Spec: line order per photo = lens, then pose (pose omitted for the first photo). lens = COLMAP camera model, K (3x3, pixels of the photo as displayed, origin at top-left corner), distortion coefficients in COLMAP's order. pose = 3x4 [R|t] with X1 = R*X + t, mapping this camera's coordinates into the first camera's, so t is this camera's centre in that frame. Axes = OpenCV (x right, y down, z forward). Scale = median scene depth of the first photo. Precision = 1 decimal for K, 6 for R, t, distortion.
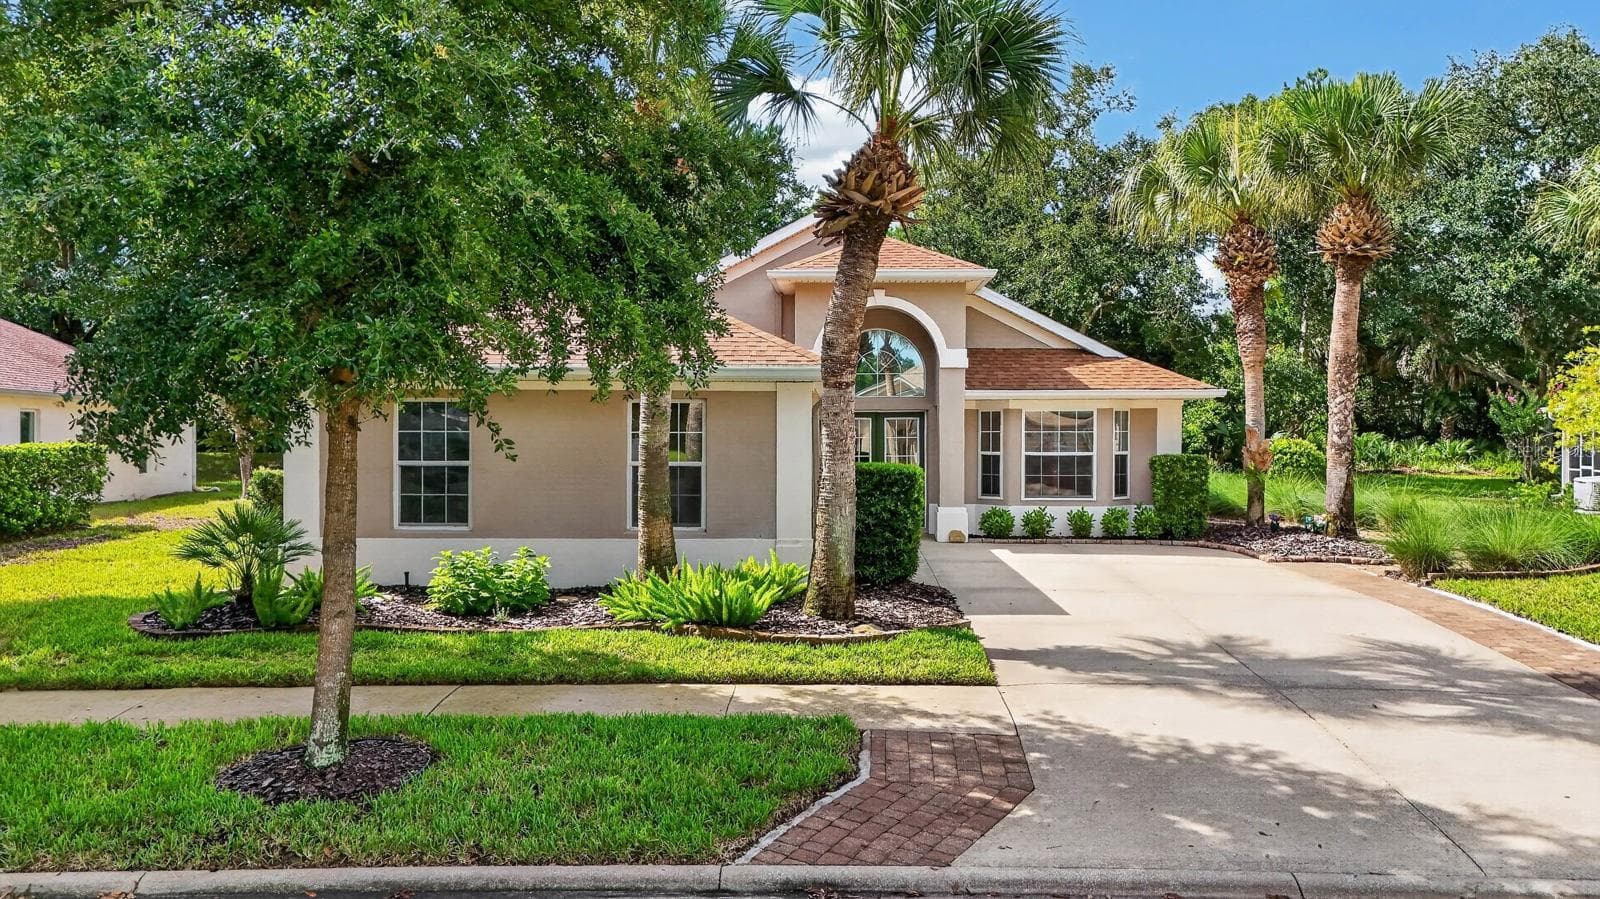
lens RADIAL K [[1201.2, 0, 848.4], [0, 1201.2, 427.8], [0, 0, 1]] dist [0.068649, -0.062098]
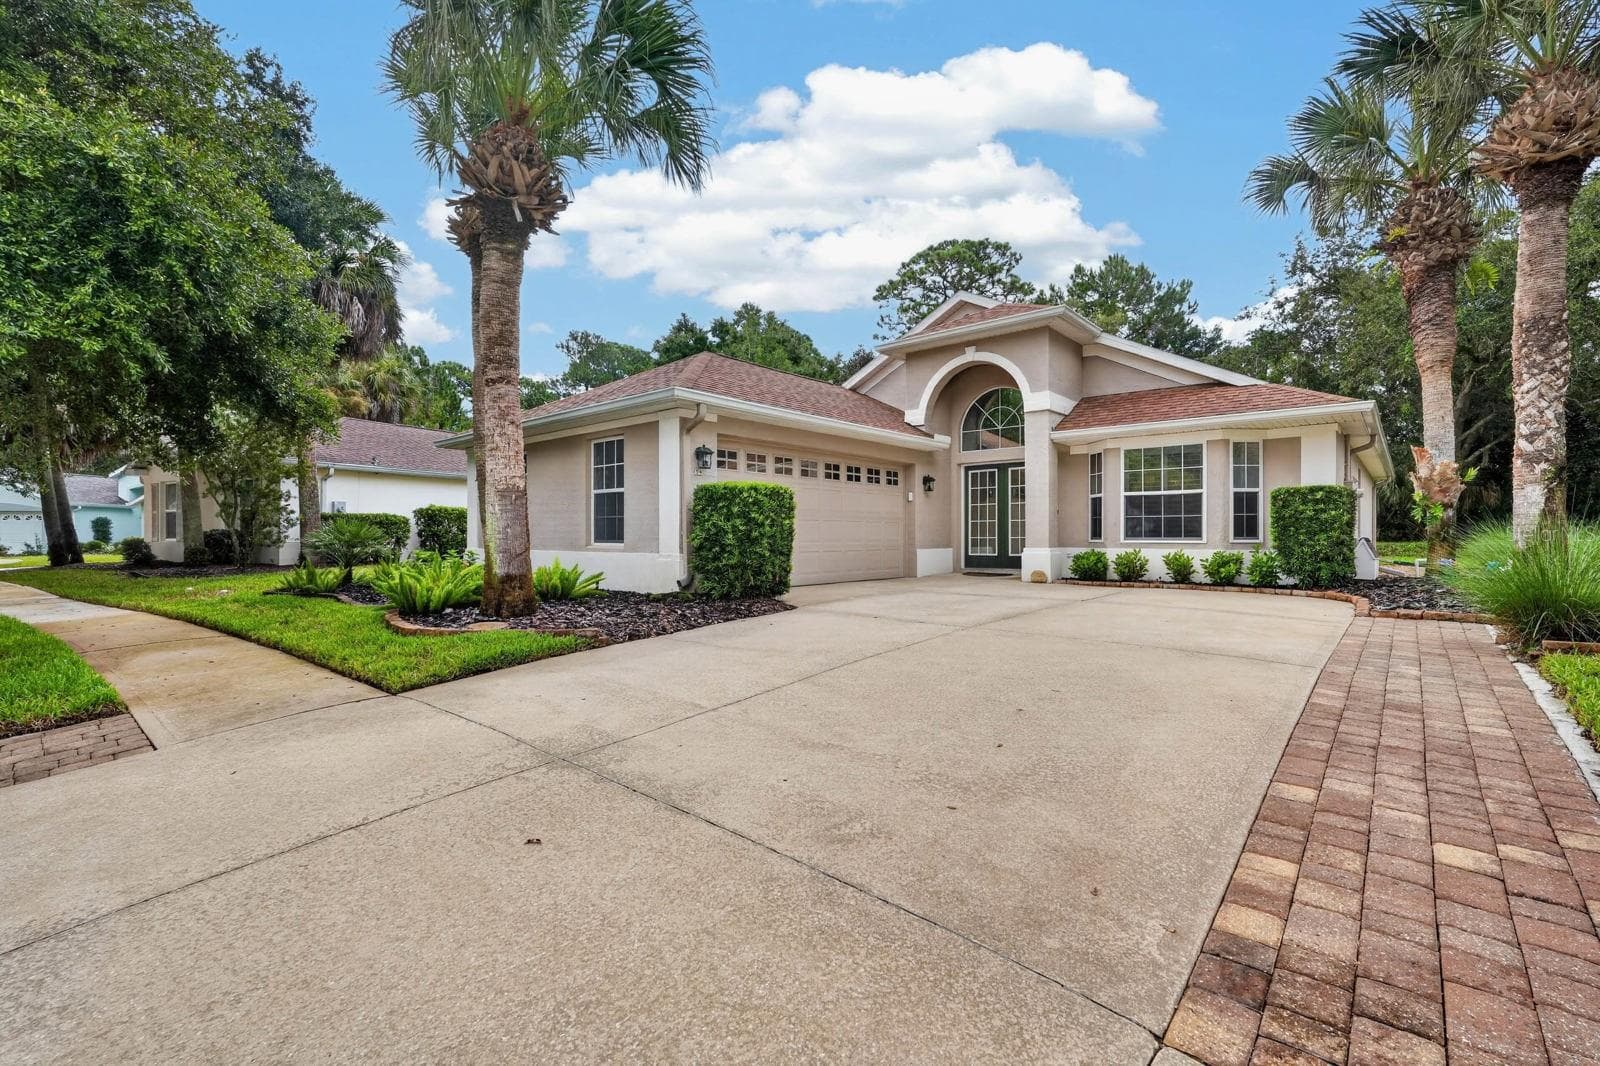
lens RADIAL K [[716.4, 0, 811.5], [0, 716.4, 531.7], [0, 0, 1]] dist [-0.011520, 0.005027]
pose [[0.761985, -0.008085, -0.647545, 0.496165], [0.005770, 0.999967, -0.005695, 0.080599], [0.647569, 0.000603, 0.762006, 0.612668]]
